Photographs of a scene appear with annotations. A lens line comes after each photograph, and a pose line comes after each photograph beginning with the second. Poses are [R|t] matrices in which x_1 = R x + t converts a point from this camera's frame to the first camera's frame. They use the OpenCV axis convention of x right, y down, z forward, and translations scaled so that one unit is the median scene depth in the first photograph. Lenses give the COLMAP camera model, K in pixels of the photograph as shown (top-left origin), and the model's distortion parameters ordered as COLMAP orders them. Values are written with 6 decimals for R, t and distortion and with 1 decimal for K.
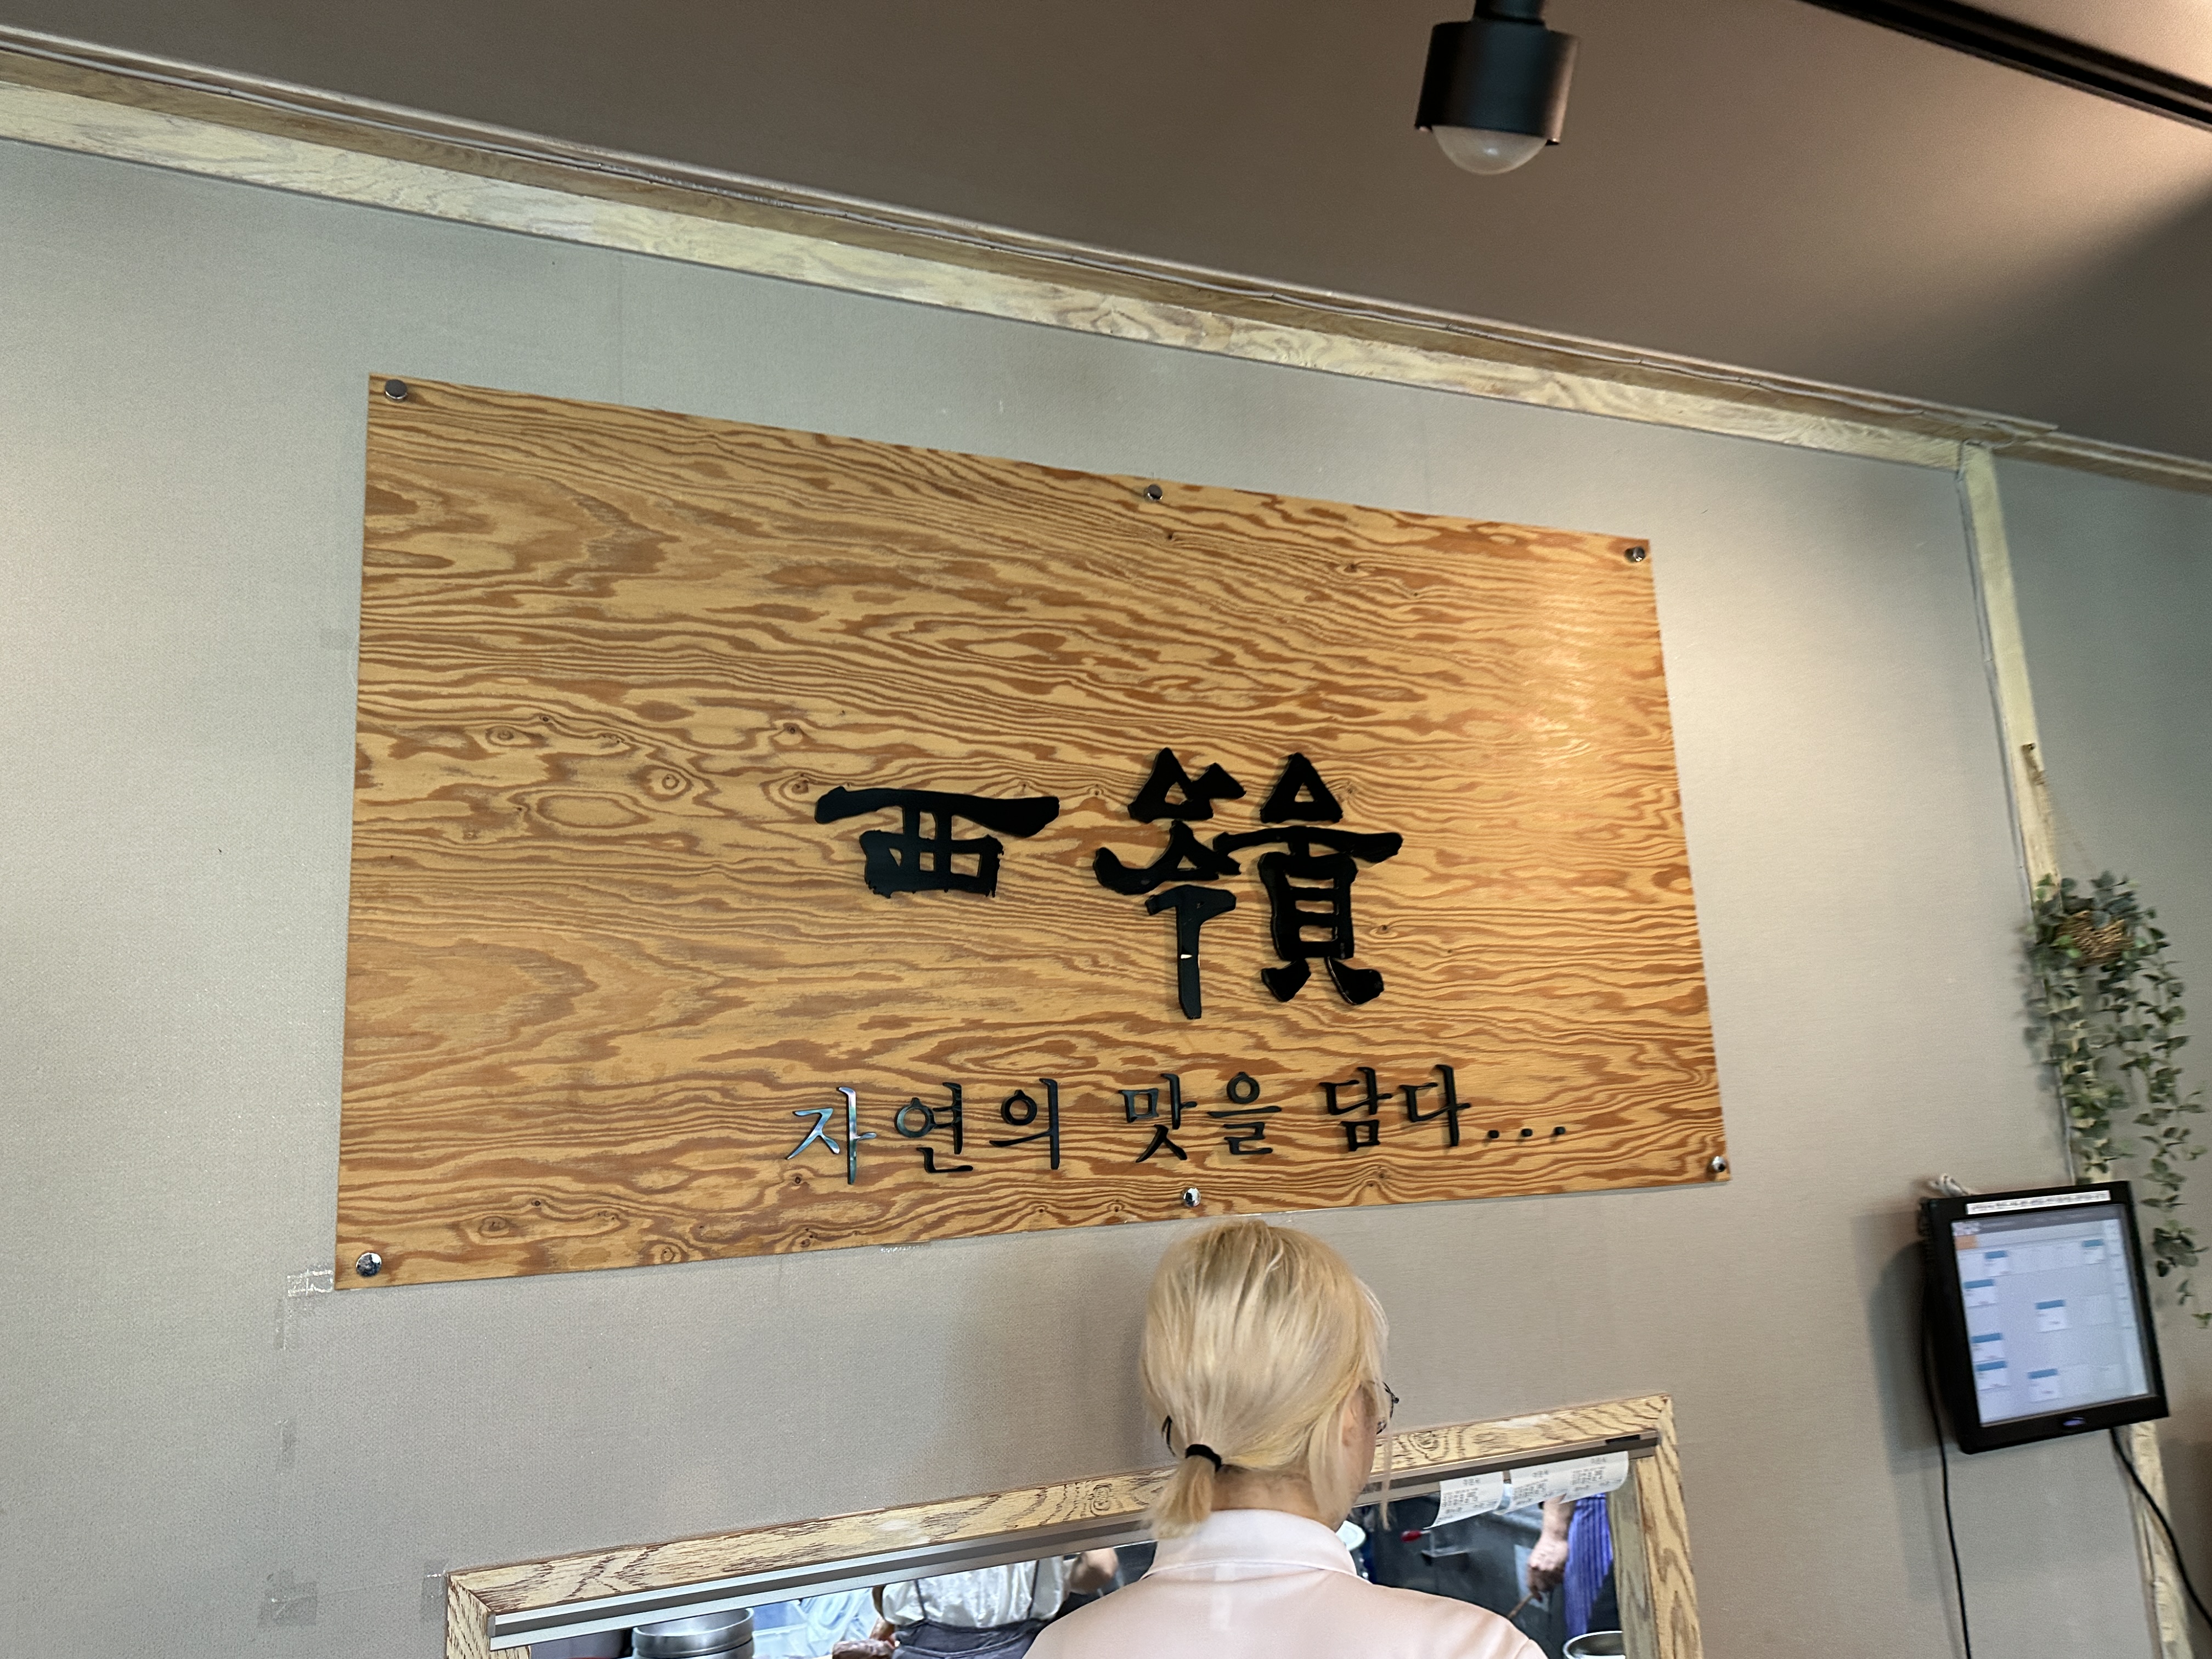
lens RADIAL K [[1589.0, 0, 1106.0], [0, 1589.0, 829.5], [0, 0, 1]] dist [0.046823, -0.058468]
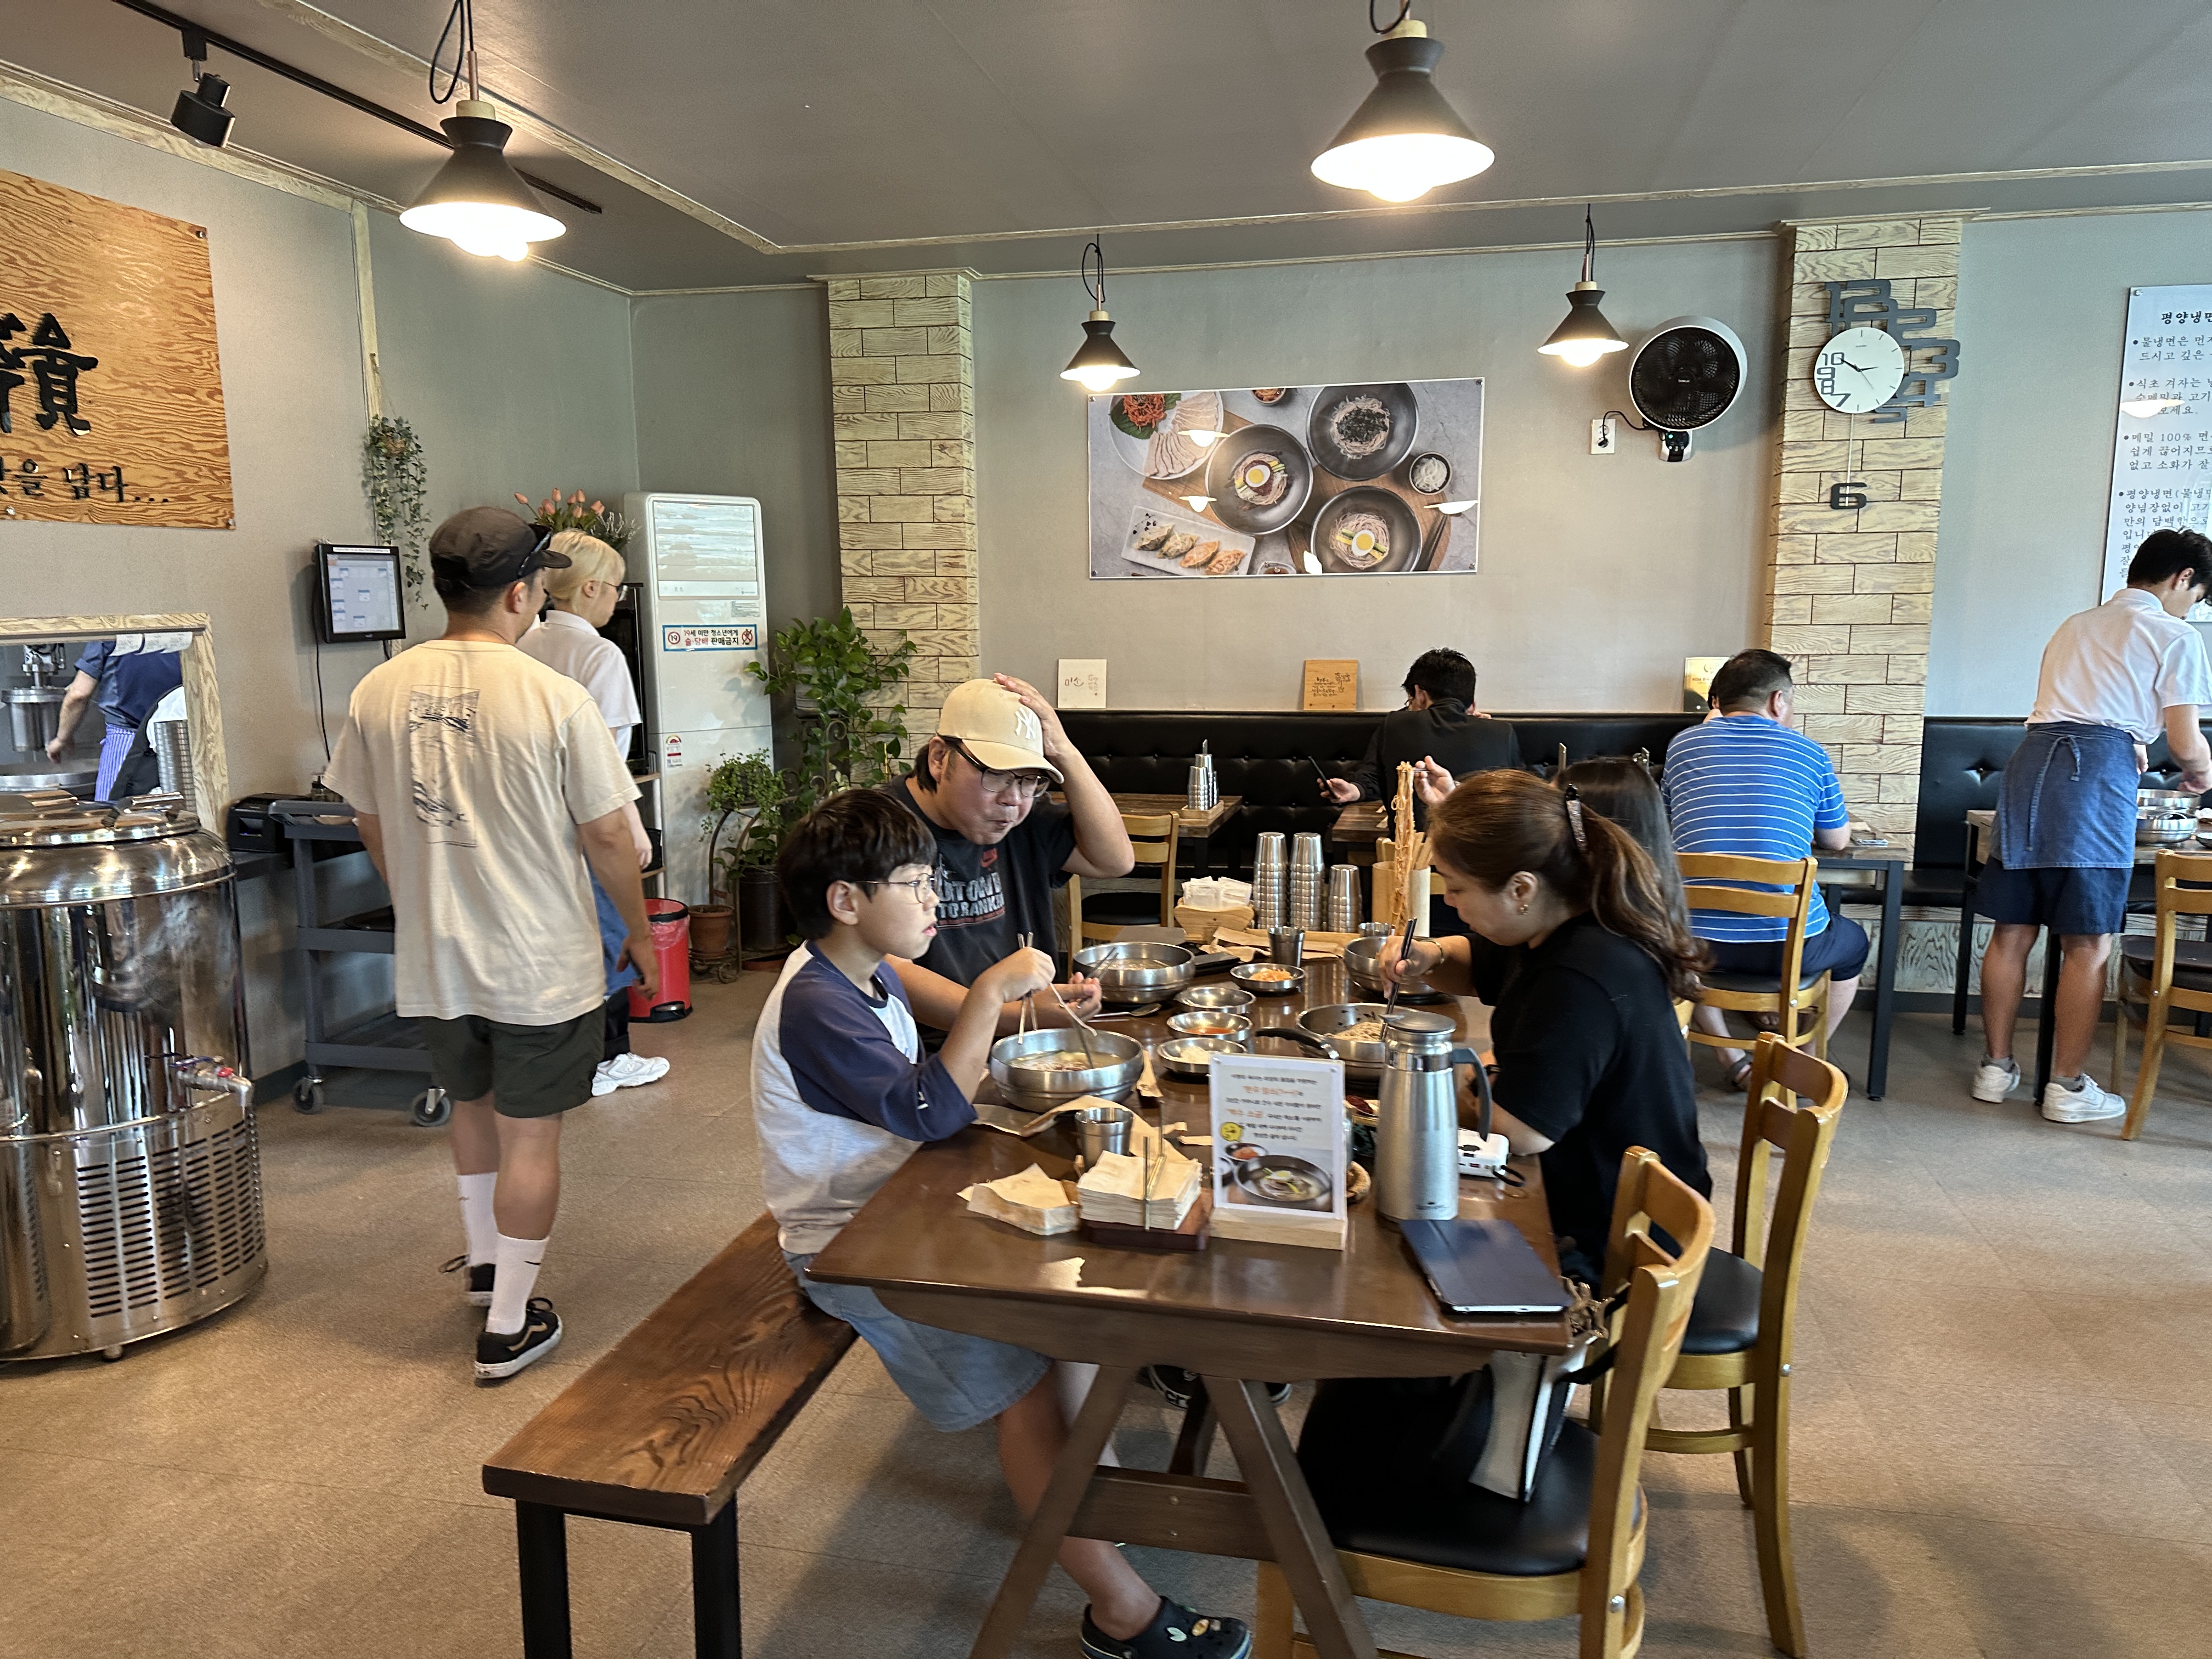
lens RADIAL K [[1577.1, 0, 1095.8], [0, 1577.1, 839.1], [0, 0, 1]] dist [0.086072, -0.115017]
pose [[0.592910, -0.077027, 0.801576, -0.792202], [-0.175927, 0.958979, 0.222282, -0.091729], [-0.785817, -0.272812, 0.555037, -1.440110]]
